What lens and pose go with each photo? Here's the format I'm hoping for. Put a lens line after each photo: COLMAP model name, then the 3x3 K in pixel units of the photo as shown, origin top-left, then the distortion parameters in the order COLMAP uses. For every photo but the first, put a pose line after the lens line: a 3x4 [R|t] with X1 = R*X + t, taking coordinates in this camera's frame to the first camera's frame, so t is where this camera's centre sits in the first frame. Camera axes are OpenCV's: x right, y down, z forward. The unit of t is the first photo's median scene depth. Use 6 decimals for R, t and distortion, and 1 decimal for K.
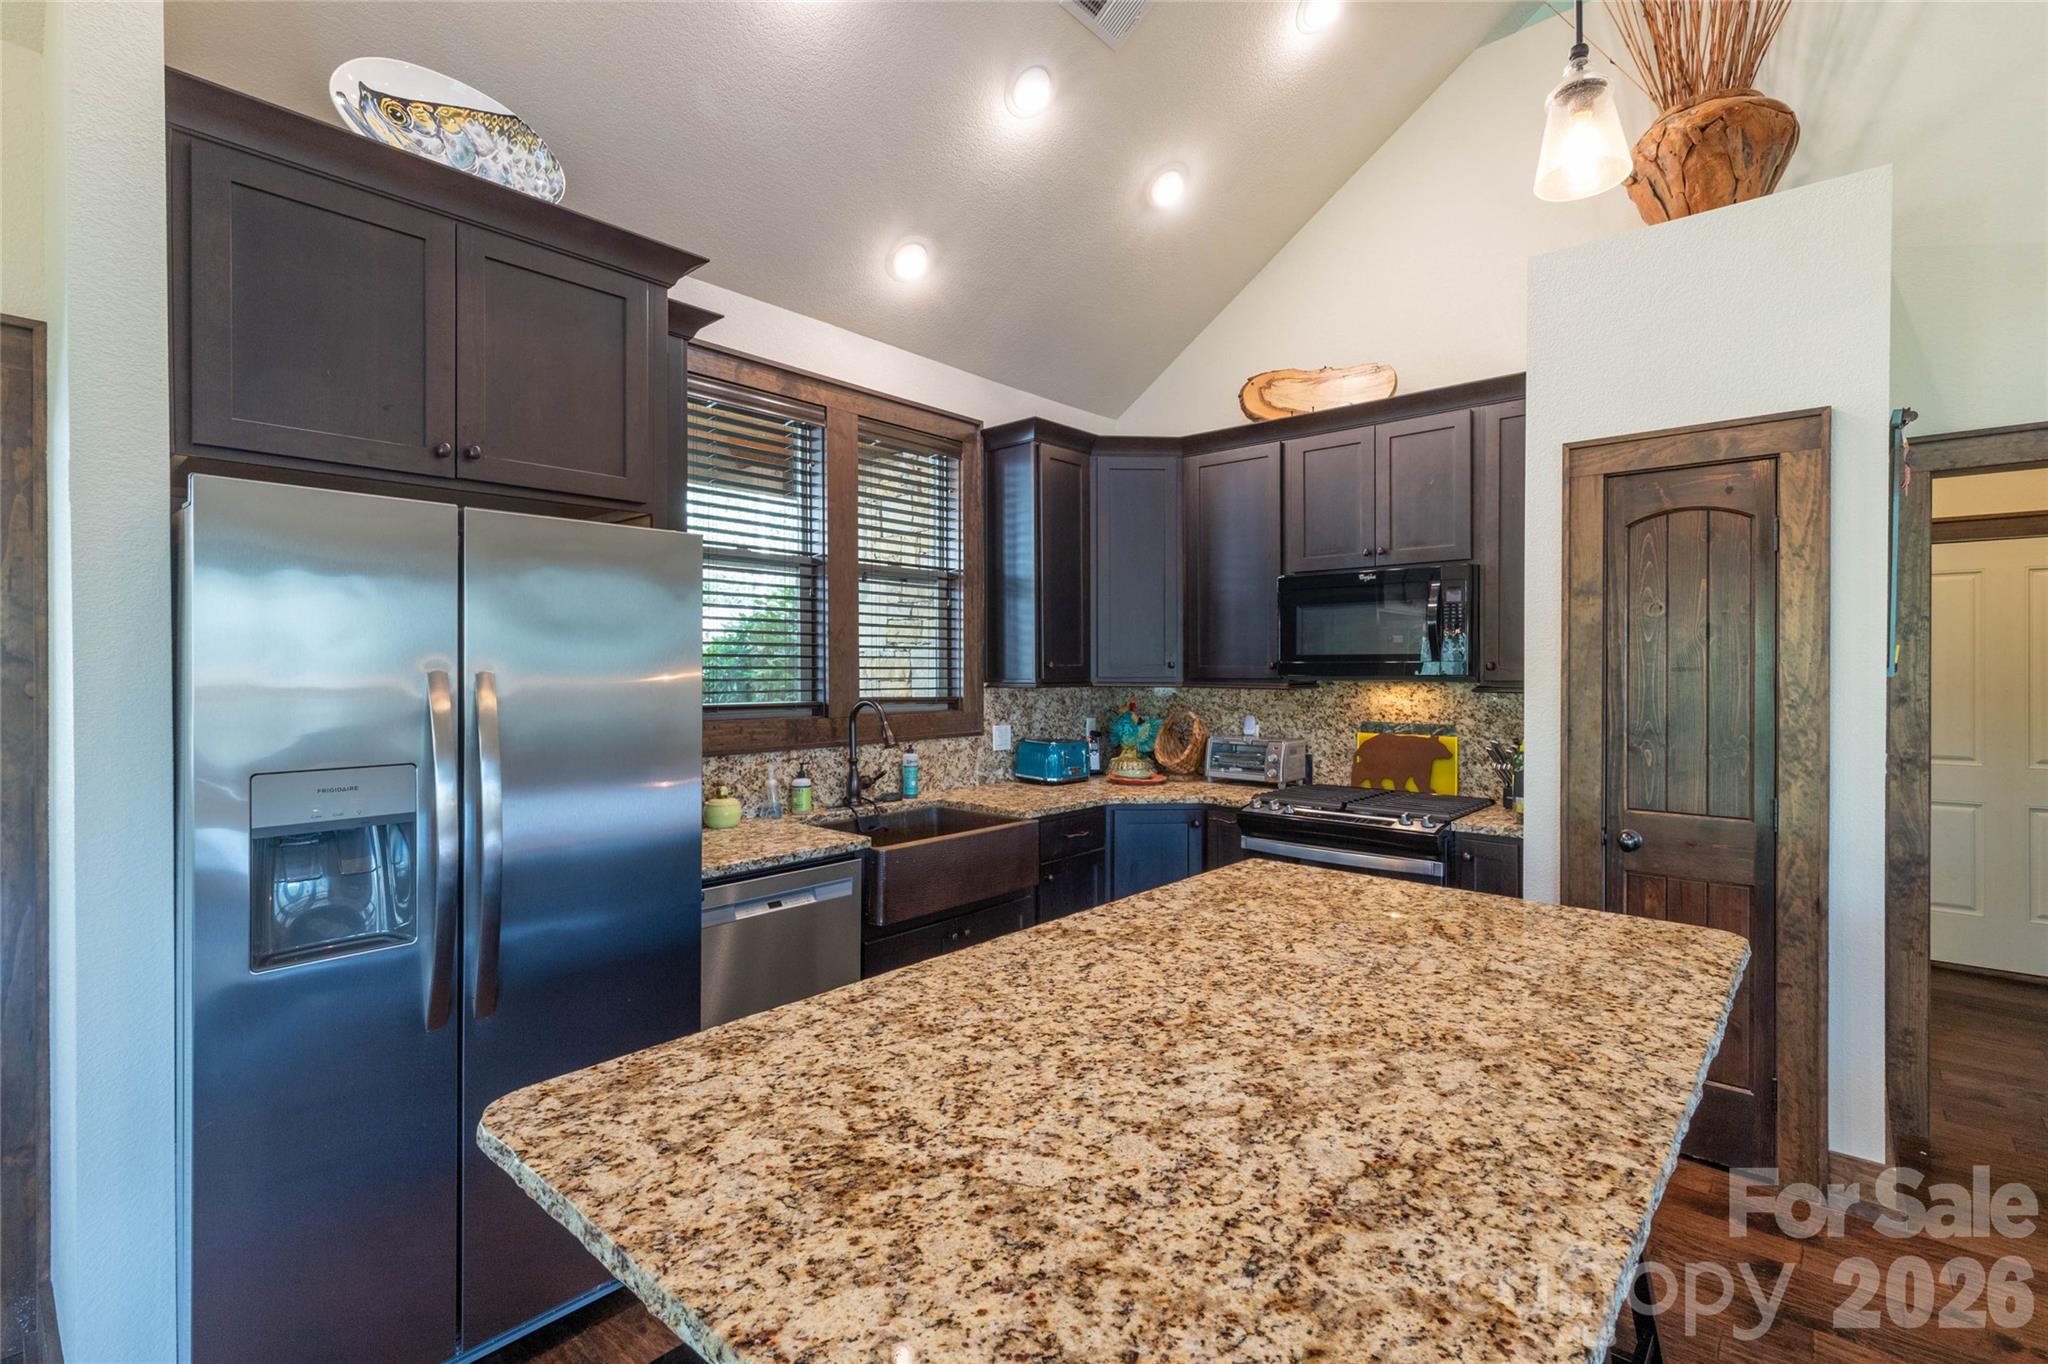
lens RADIAL K [[934.2, 0, 1011.8], [0, 934.2, 675.3], [0, 0, 1]] dist [0.001883, 0.000022]
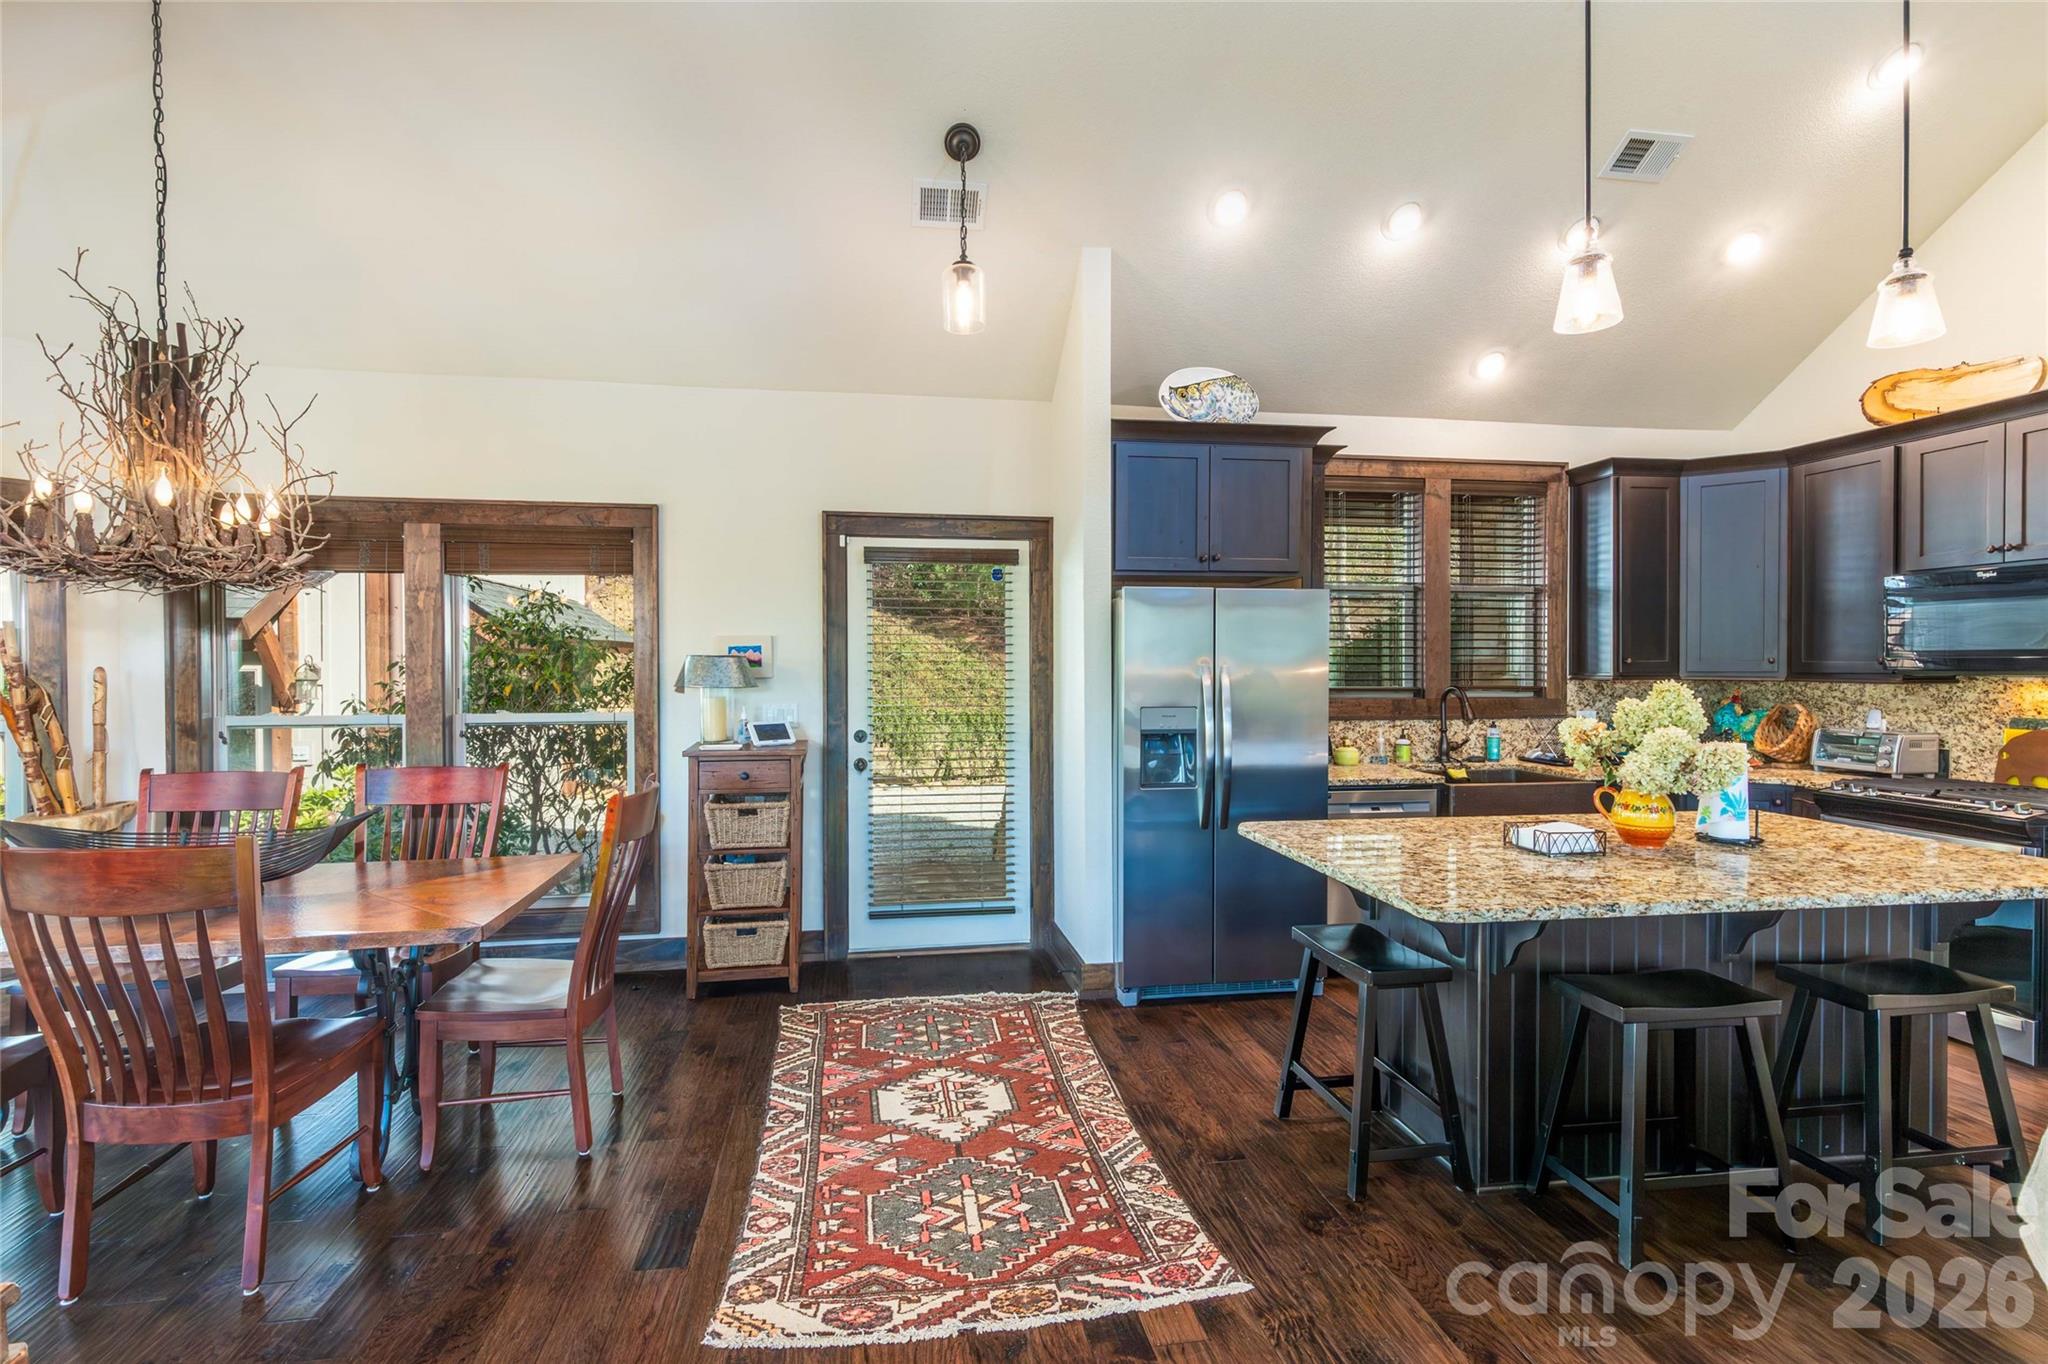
lens RADIAL K [[934.2, 0, 1011.8], [0, 934.2, 675.3], [0, 0, 1]] dist [0.001883, 0.000022]
pose [[0.782124, 0.007332, -0.623080, 0.170937], [-0.004306, 0.999970, 0.006362, 0.003307], [0.623108, -0.002293, 0.782132, -0.433193]]
